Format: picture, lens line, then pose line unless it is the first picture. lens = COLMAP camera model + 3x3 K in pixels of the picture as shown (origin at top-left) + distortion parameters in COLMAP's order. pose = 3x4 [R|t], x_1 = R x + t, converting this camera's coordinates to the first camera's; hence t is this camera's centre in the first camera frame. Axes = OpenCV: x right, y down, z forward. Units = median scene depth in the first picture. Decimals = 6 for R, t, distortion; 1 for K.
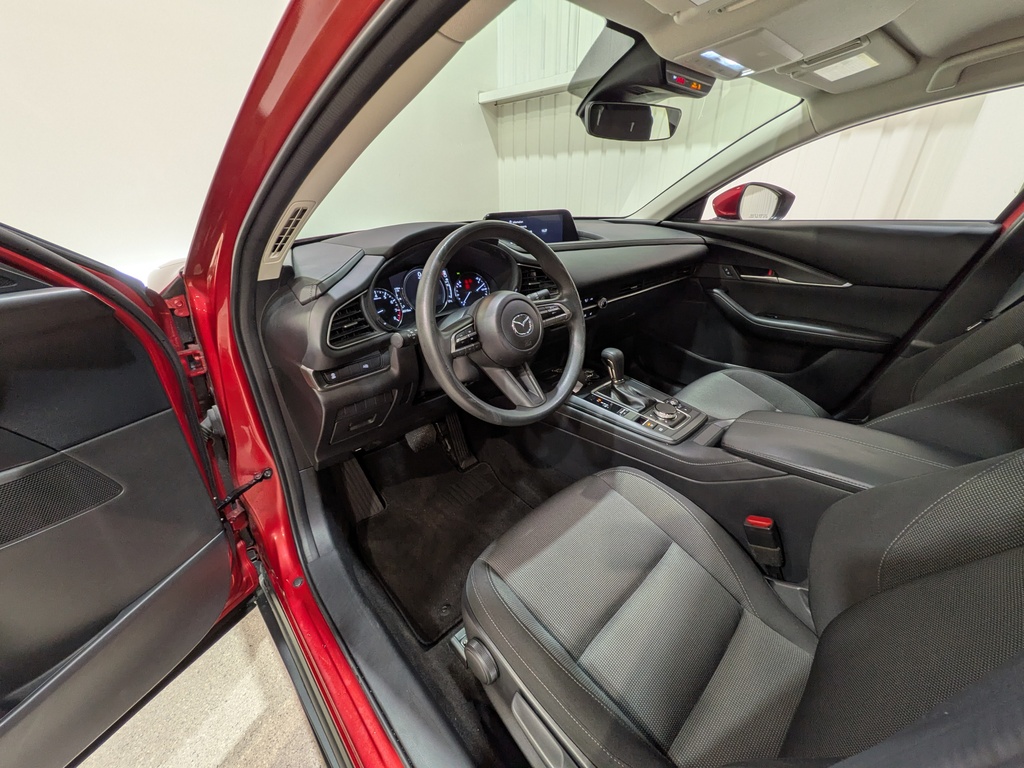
lens RADIAL K [[405.6, 0, 516.4], [0, 405.6, 378.7], [0, 0, 1]] dist [-0.001832, 0.000084]
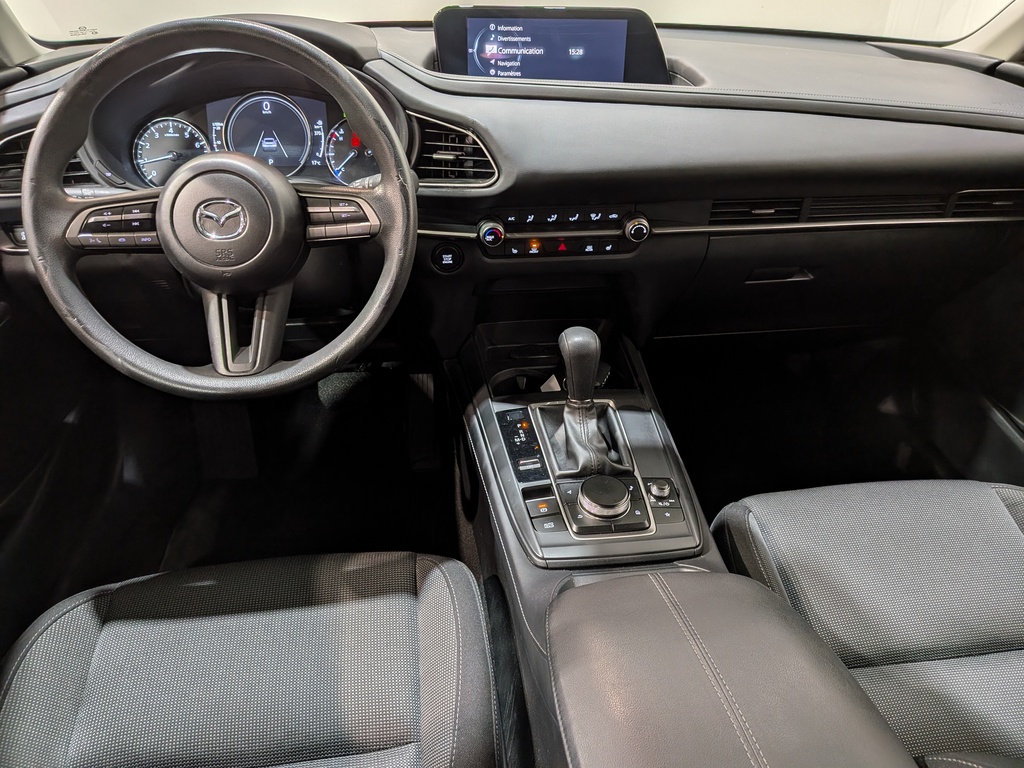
lens RADIAL K [[741.7, 0, 511.5], [0, 741.7, 380.8], [0, 0, 1]] dist [0.046124, -0.079223]
pose [[0.809079, 0.314737, -0.496318, 0.662697], [-0.270189, 0.949172, 0.161460, -0.144213], [0.521909, 0.003466, 0.852994, 0.261510]]
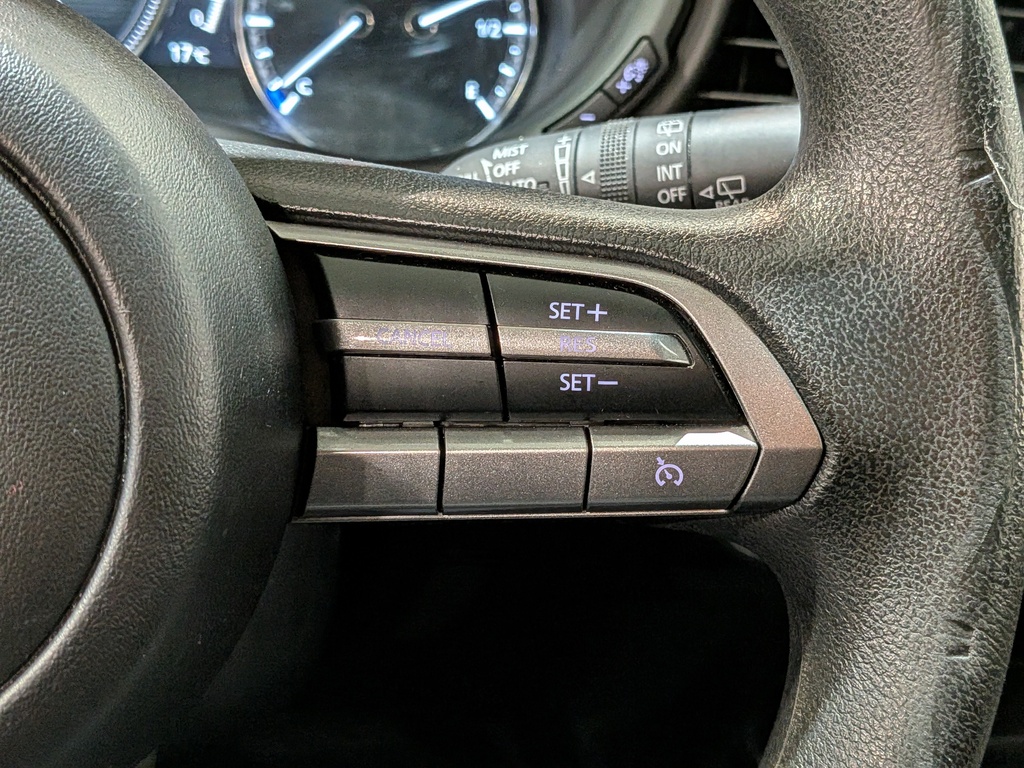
lens RADIAL K [[1487.4, 0, 517.6], [0, 1487.4, 387.0], [0, 0, 1]] dist [0.072831, 0.000000]
pose [[0.850115, 0.295926, -0.435583, 0.172691], [-0.308009, 0.950342, 0.044510, -0.142011], [0.427124, 0.096325, 0.899048, 0.616732]]
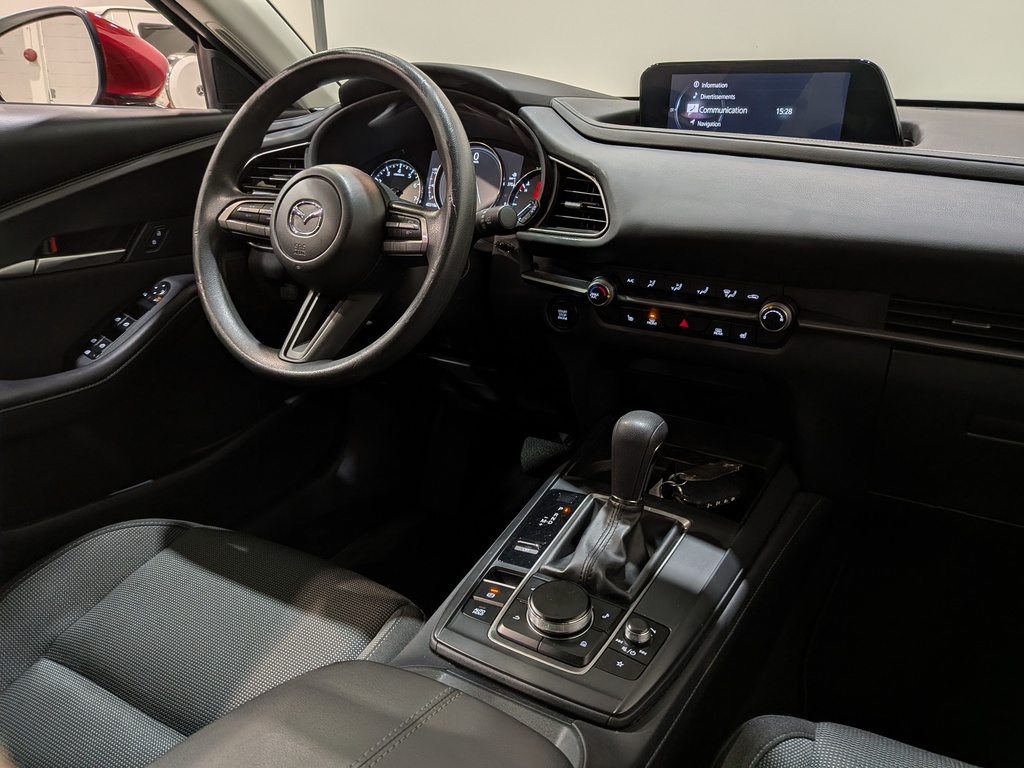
lens RADIAL K [[741.7, 0, 519.1], [0, 741.7, 394.2], [0, 0, 1]] dist [0.046124, -0.079223]
pose [[0.287244, 0.367261, -0.884653, 0.873274], [-0.420146, 0.878295, 0.228201, -0.214093], [0.860795, 0.306134, 0.406588, 0.671171]]
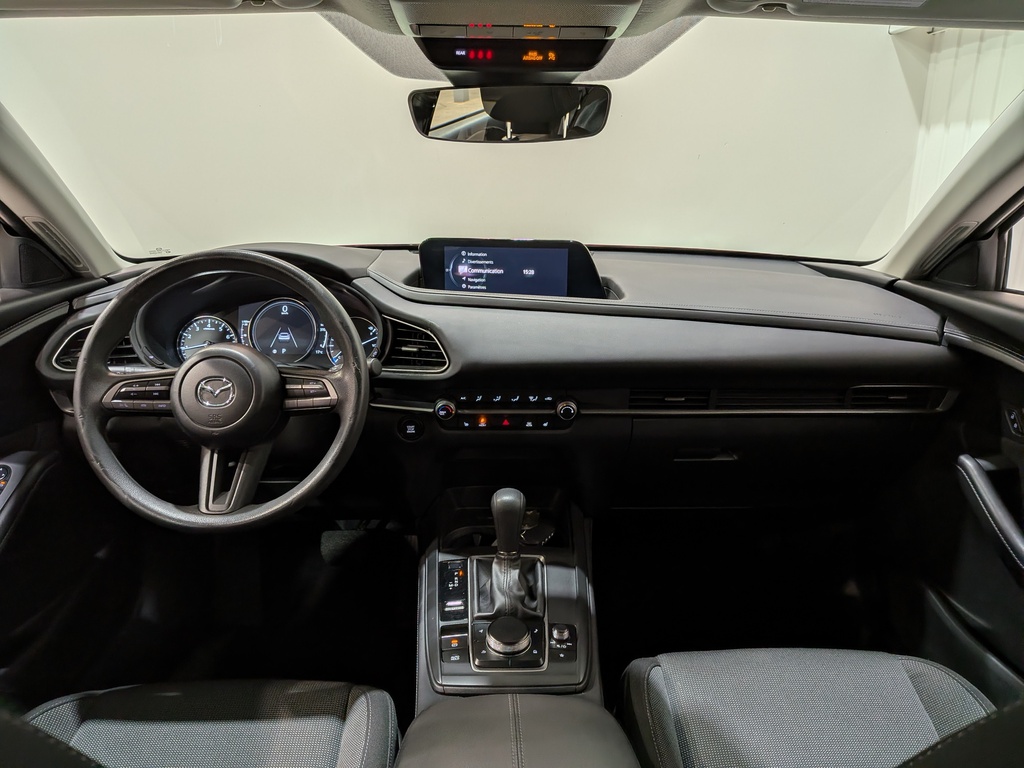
lens RADIAL K [[741.7, 0, 516.7], [0, 741.7, 384.6], [0, 0, 1]] dist [0.046124, -0.079223]
pose [[0.744204, 0.205127, -0.635675, 0.924151], [-0.299860, 0.952989, -0.043534, -0.183733], [0.596862, 0.223012, 0.770728, 0.222411]]
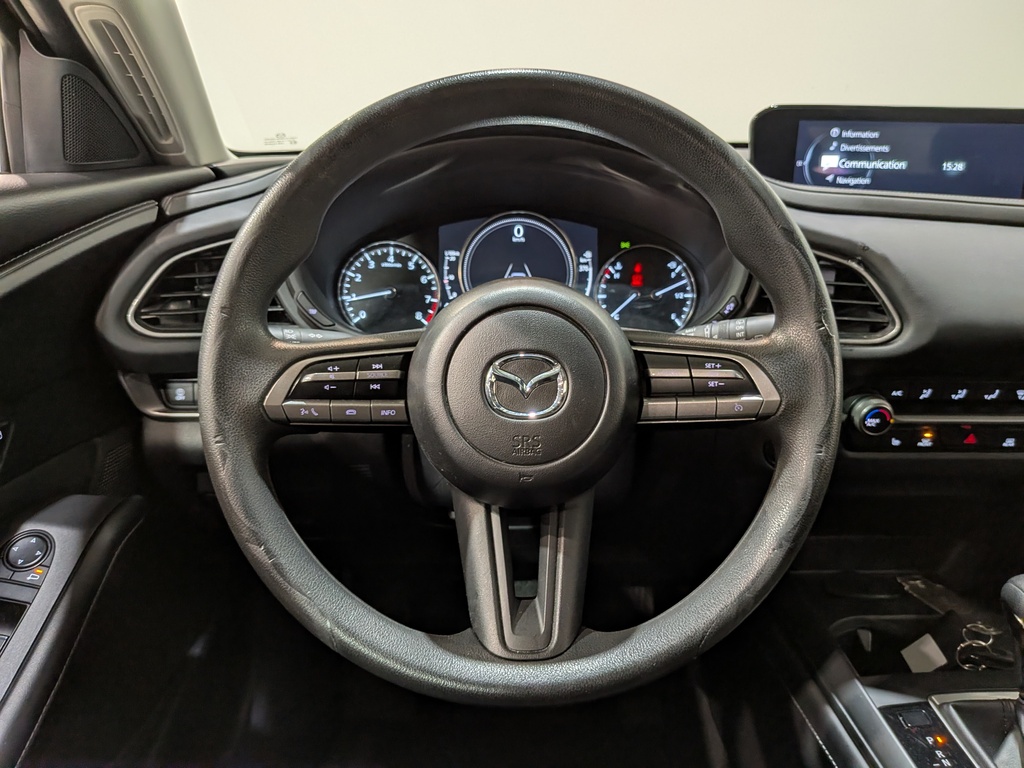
lens RADIAL K [[741.7, 0, 527.6], [0, 741.7, 389.5], [0, 0, 1]] dist [0.046124, -0.079223]
pose [[0.743240, 0.235754, -0.626111, 0.279409], [-0.305235, 0.952269, -0.003772, -0.094810], [0.595337, 0.193915, 0.779725, 0.410762]]
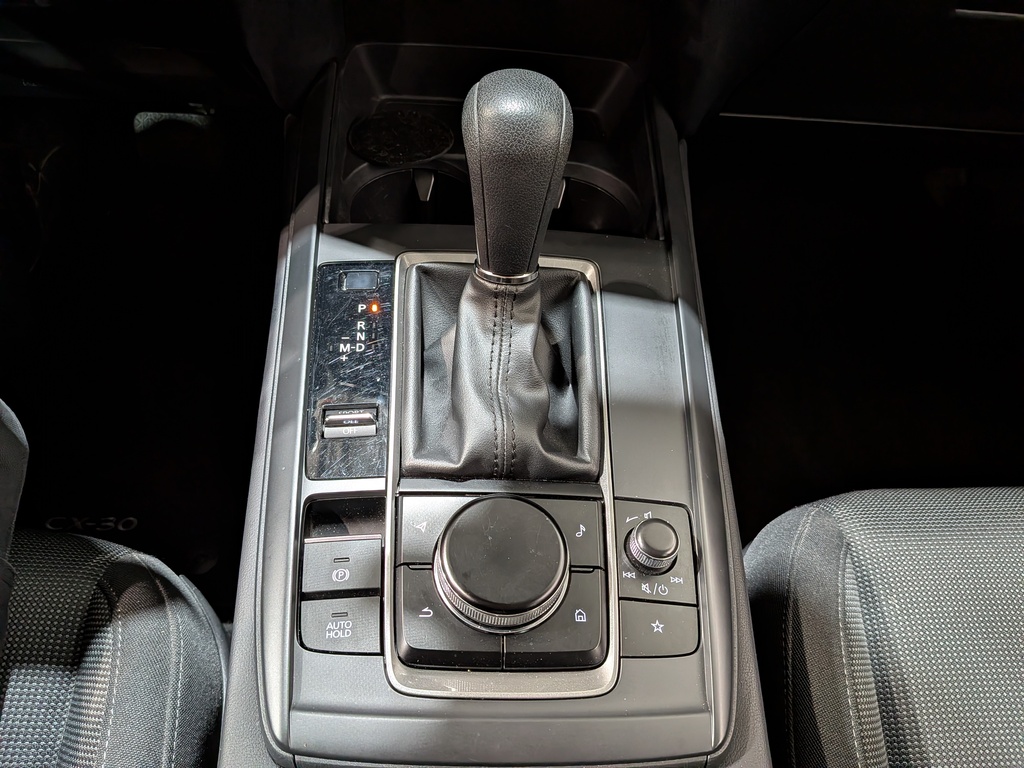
lens RADIAL K [[741.7, 0, 514.5], [0, 741.7, 403.0], [0, 0, 1]] dist [0.046124, -0.079223]
pose [[0.740253, 0.562535, -0.368211, 0.458233], [-0.362761, 0.795292, 0.485711, -0.125676], [0.566065, -0.225976, 0.792783, 0.790127]]
